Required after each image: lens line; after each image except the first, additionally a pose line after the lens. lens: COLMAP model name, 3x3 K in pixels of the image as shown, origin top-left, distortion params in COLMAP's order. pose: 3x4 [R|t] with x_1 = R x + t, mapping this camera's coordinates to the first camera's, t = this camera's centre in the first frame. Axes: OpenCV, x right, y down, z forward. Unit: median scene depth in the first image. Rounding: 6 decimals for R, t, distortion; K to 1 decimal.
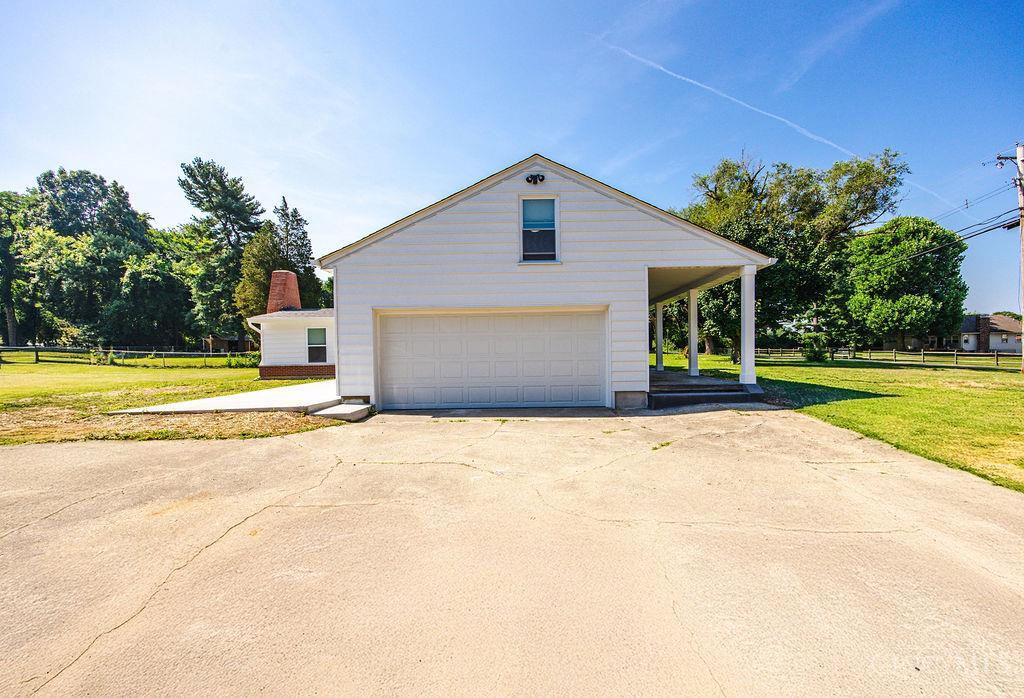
lens RADIAL K [[422.3, 0, 512.0], [0, 422.3, 349.0], [0, 0, 1]] dist [0.000094, -0.000279]
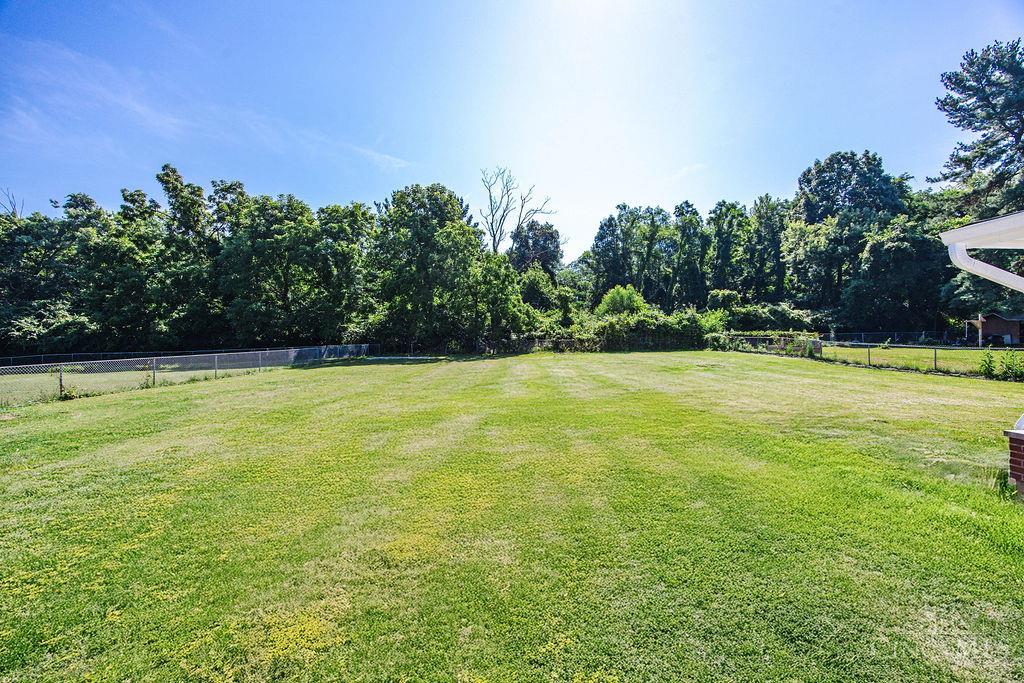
lens RADIAL K [[409.3, 0, 508.6], [0, 409.3, 349.1], [0, 0, 1]] dist [-0.001109, 0.000095]
pose [[0.061467, 0.031179, -0.997622, -0.119231], [0.007981, 0.999465, 0.031728, -0.004428], [0.998077, -0.009913, 0.061185, 0.215726]]
